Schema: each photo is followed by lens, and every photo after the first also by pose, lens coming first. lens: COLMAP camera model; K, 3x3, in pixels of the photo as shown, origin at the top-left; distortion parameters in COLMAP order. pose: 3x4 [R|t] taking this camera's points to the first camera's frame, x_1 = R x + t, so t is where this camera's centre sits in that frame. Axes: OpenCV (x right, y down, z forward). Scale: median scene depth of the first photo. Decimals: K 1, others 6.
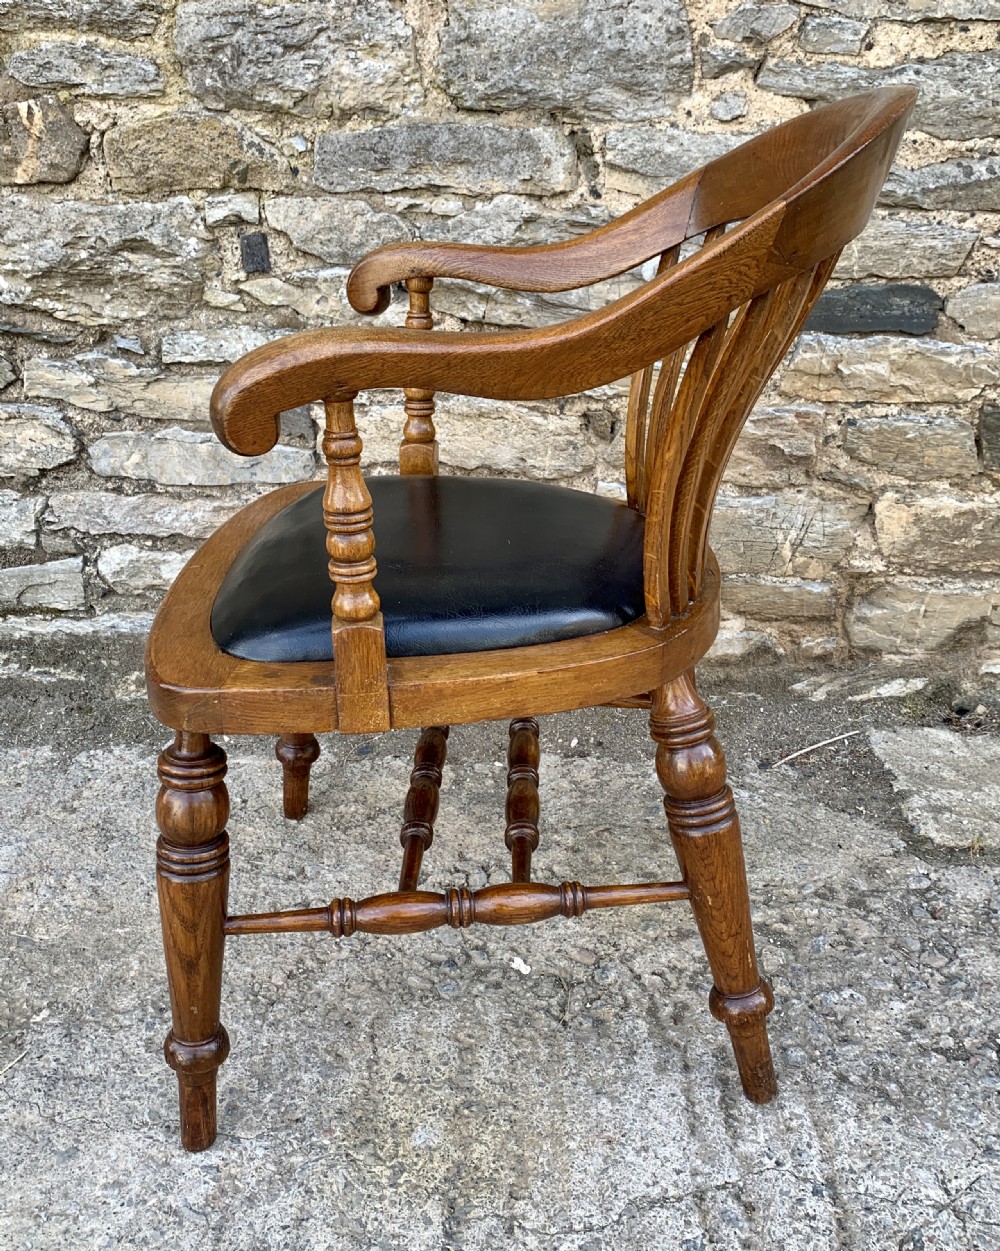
lens RADIAL K [[1208.4, 0, 491.8], [0, 1208.4, 582.1], [0, 0, 1]] dist [0.008726, 0.010059]
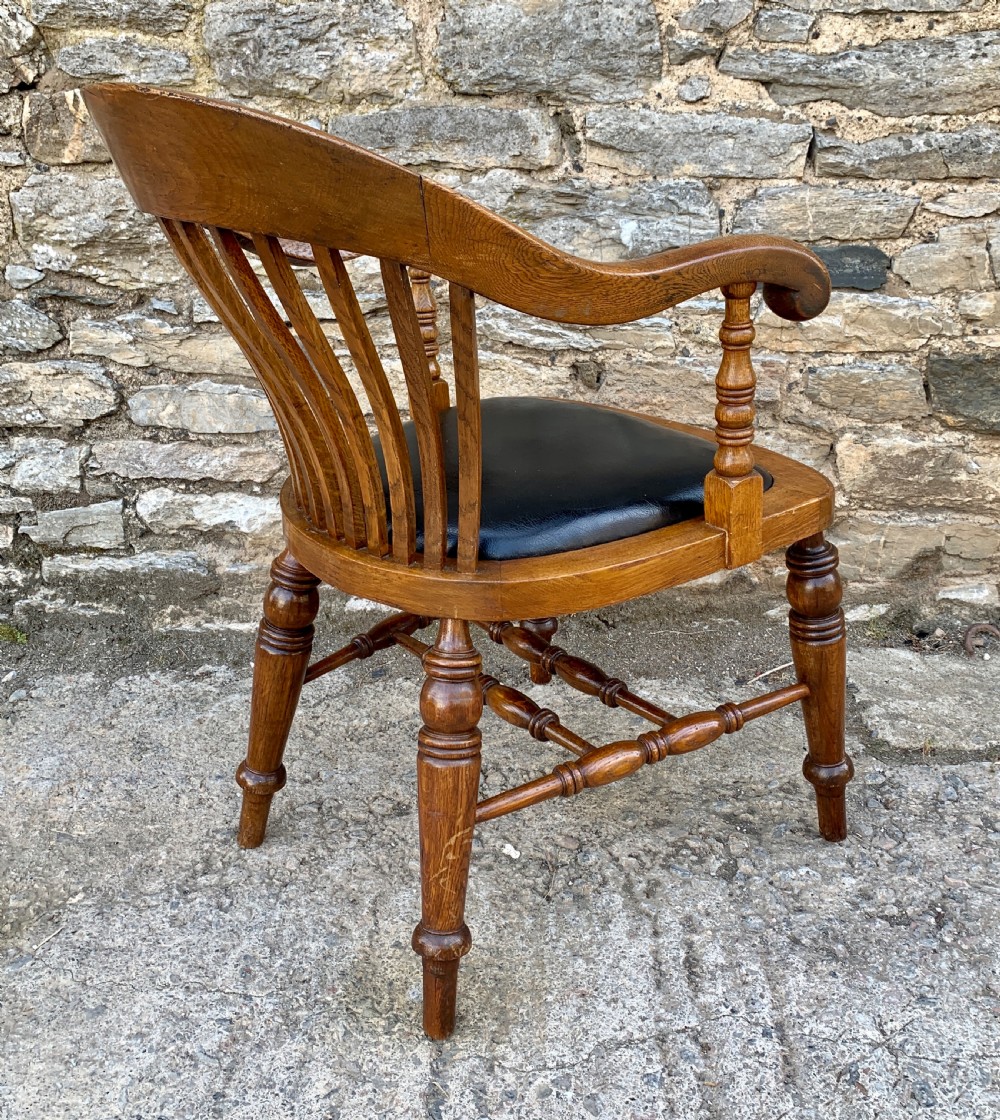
lens RADIAL K [[1139.9, 0, 526.1], [0, 1139.9, 521.3], [0, 0, 1]] dist [0.017541, -0.011589]
pose [[0.999966, -0.008252, -0.000483, 0.036151], [0.008227, 0.999203, -0.039058, 0.050071], [0.000805, 0.039053, 0.999237, -0.049396]]
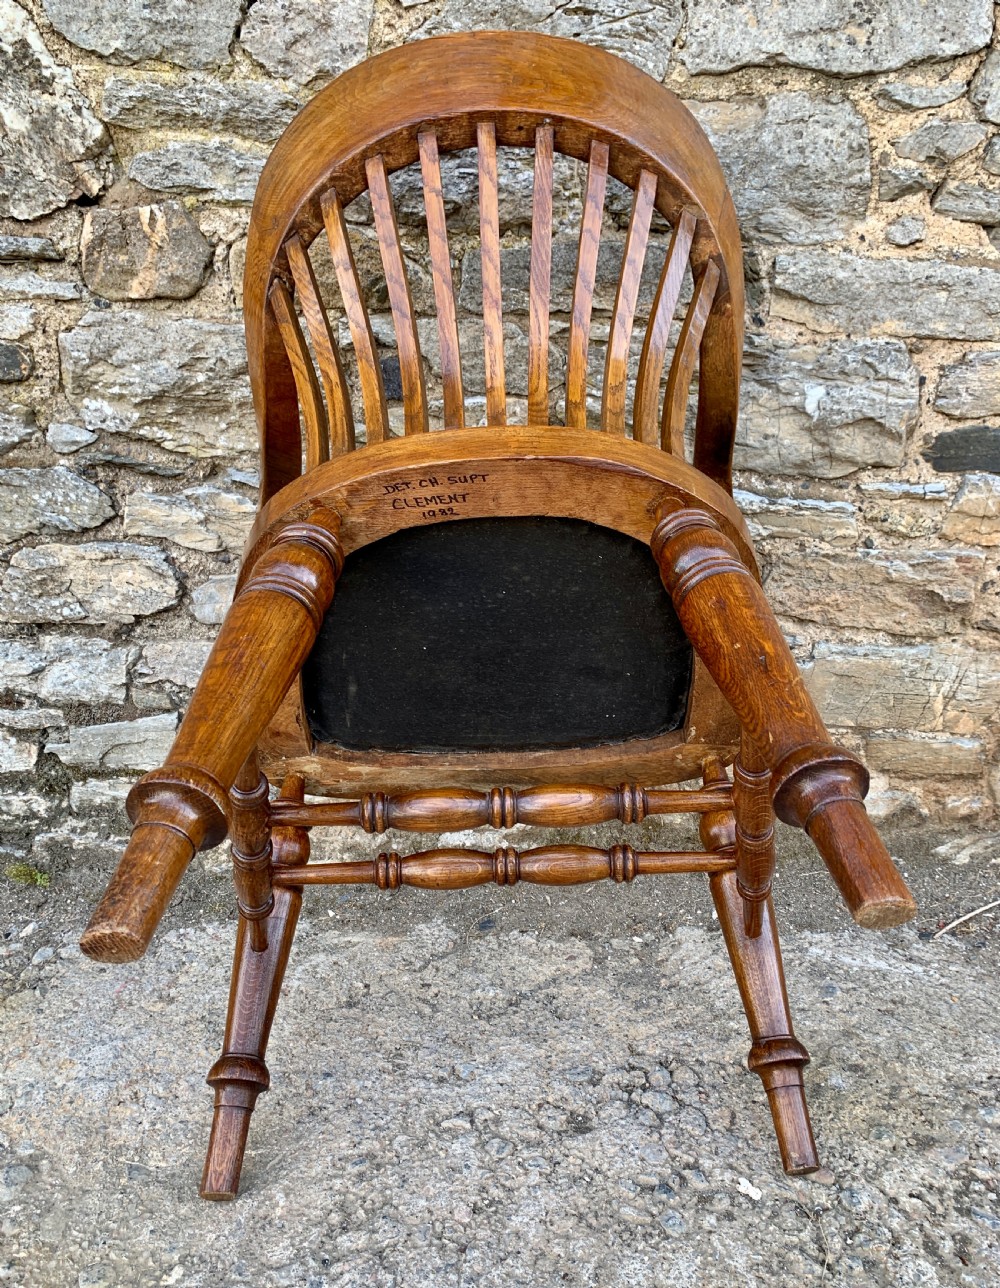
lens RADIAL K [[1054.5, 0, 494.8], [0, 1054.5, 674.3], [0, 0, 1]] dist [0.006738, 0.005237]
pose [[0.997840, 0.000680, 0.065687, -0.178338], [0.004607, 0.996760, -0.080305, 0.017647], [-0.065529, 0.080434, 0.994604, 0.226041]]
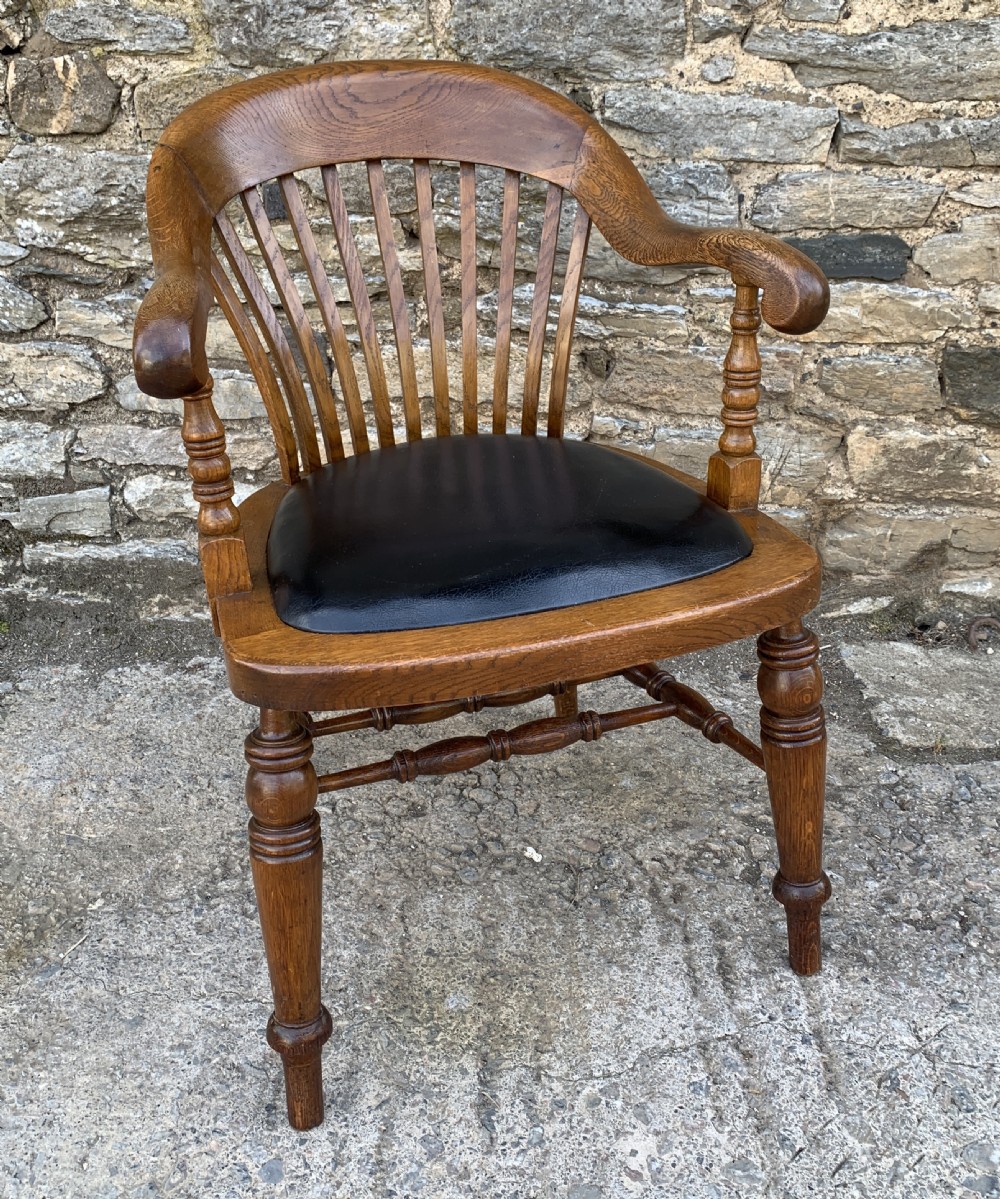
lens RADIAL K [[1184.4, 0, 494.2], [0, 1184.4, 542.9], [0, 0, 1]] dist [0.013487, -0.003411]
pose [[0.999382, -0.003068, 0.035021, -0.043154], [0.002301, 0.999757, 0.021907, 0.008005], [-0.035080, -0.021813, 0.999146, -0.064598]]
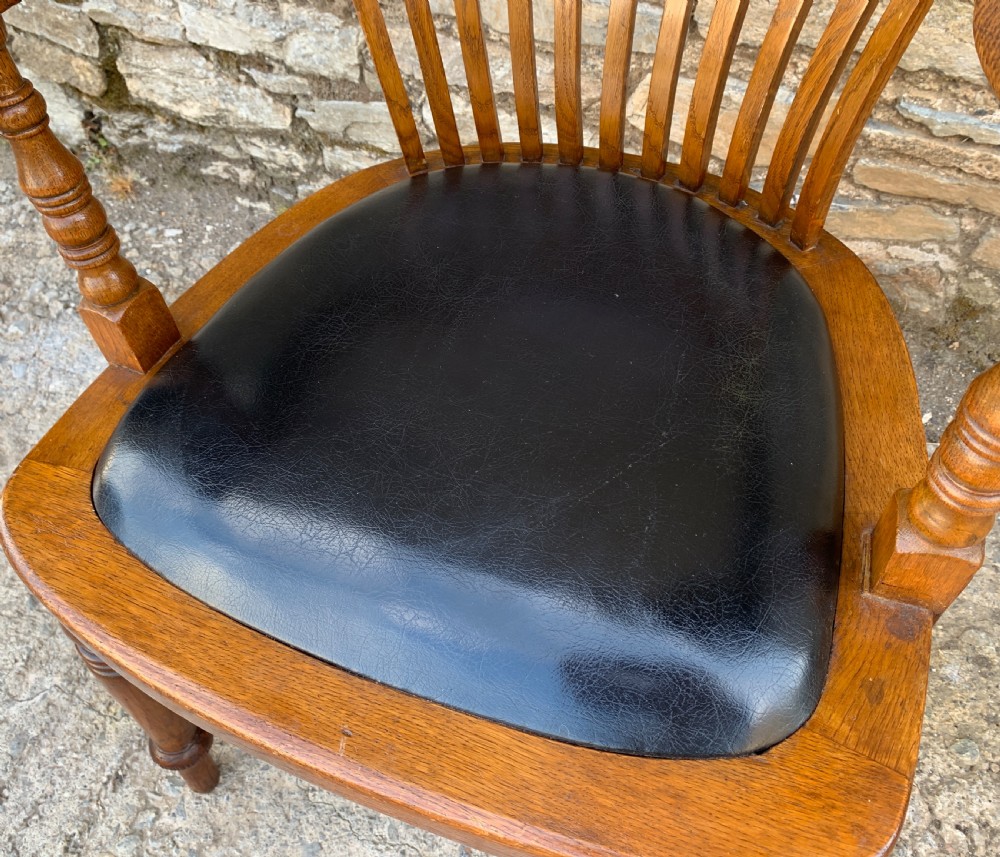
lens RADIAL K [[882.2, 0, 464.9], [0, 882.2, 419.0], [0, 0, 1]] dist [-0.001215, 0.002174]
pose [[0.935279, 0.242242, -0.258015, -0.088113], [-0.076829, 0.850626, 0.520128, -0.190656], [0.345470, -0.466642, 0.814184, 0.444681]]
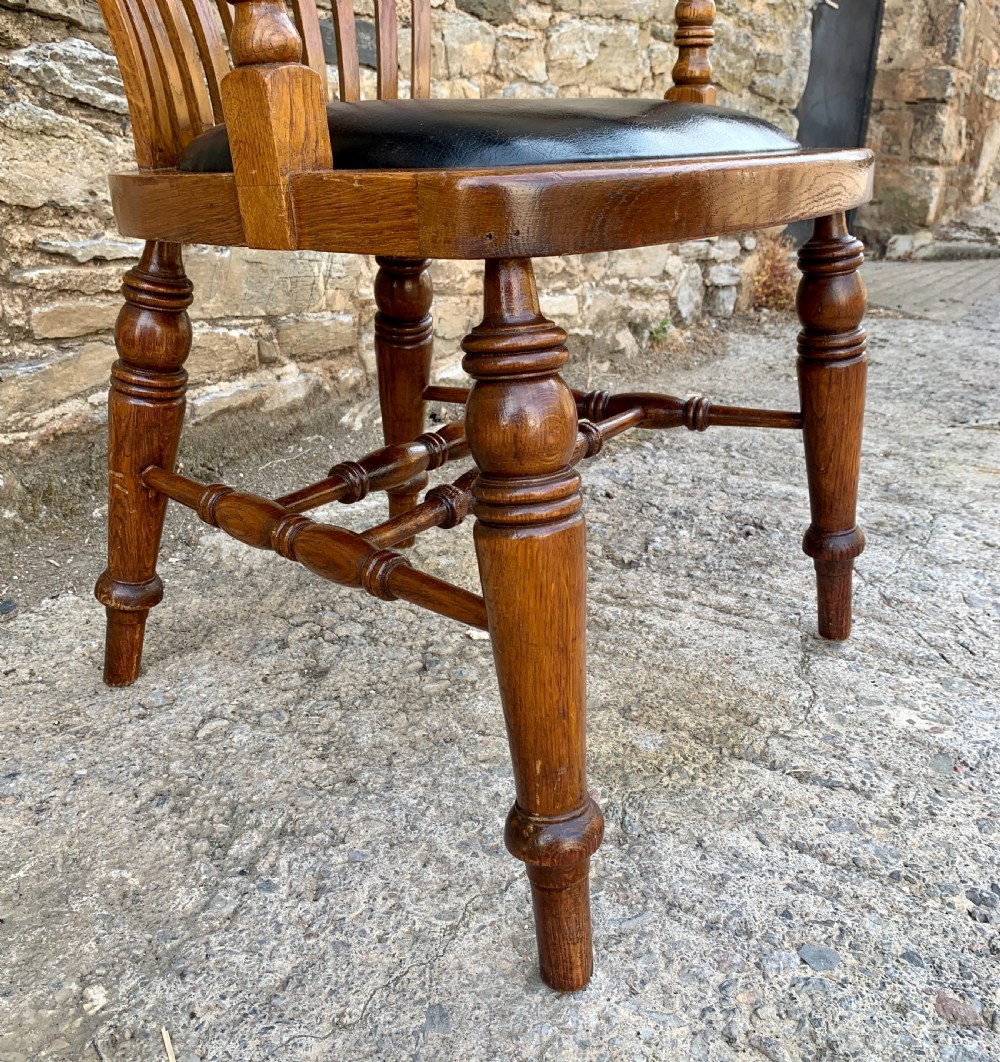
lens RADIAL K [[1041.6, 0, 496.6], [0, 1041.6, 503.5], [0, 0, 1]] dist [0.014193, -0.004723]
pose [[0.510393, -0.244675, 0.824399, -0.536108], [0.319417, 0.944023, 0.082425, 0.146142], [-0.798419, 0.221257, 0.559976, 0.472295]]
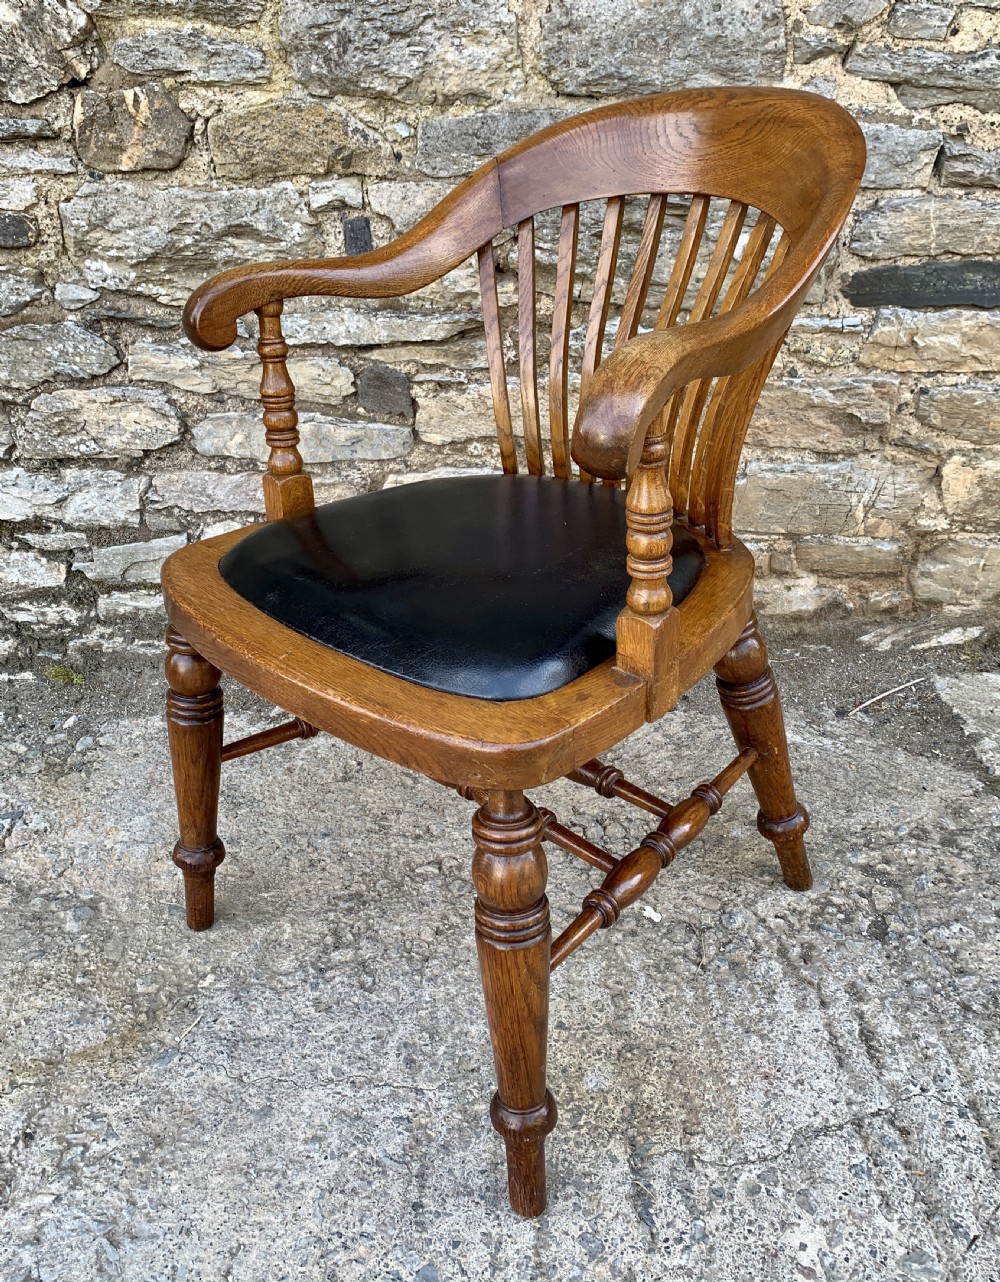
lens RADIAL K [[1147.1, 0, 523.8], [0, 1147.1, 580.0], [0, 0, 1]] dist [0.011229, 0.003737]
pose [[0.998268, -0.027012, 0.052259, -0.120241], [0.024121, 0.998185, 0.055185, -0.033615], [-0.053655, -0.053829, 0.997108, 0.004724]]
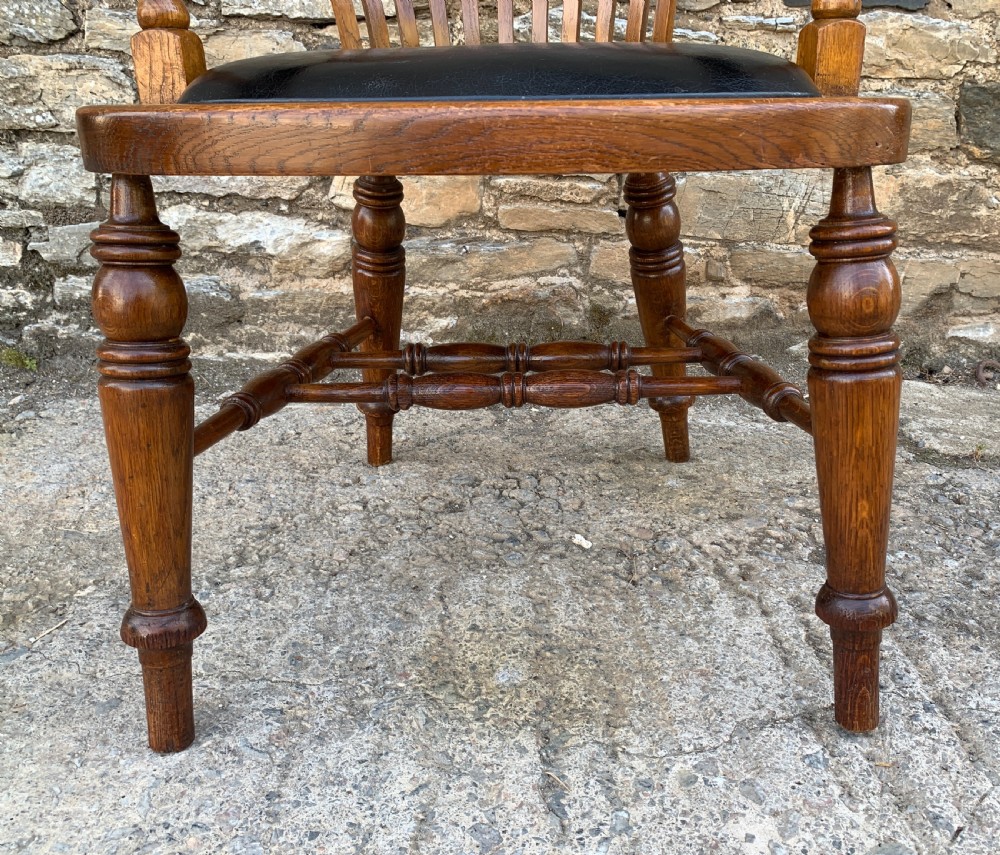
lens RADIAL K [[882.3, 0, 547.0], [0, 882.3, 413.2], [0, 0, 1]] dist [0.015490, -0.008827]
pose [[0.995498, 0.002855, 0.094741, -0.067724], [-0.000033, 0.999557, -0.029768, 0.206049], [-0.094784, 0.029631, 0.995057, 0.233883]]
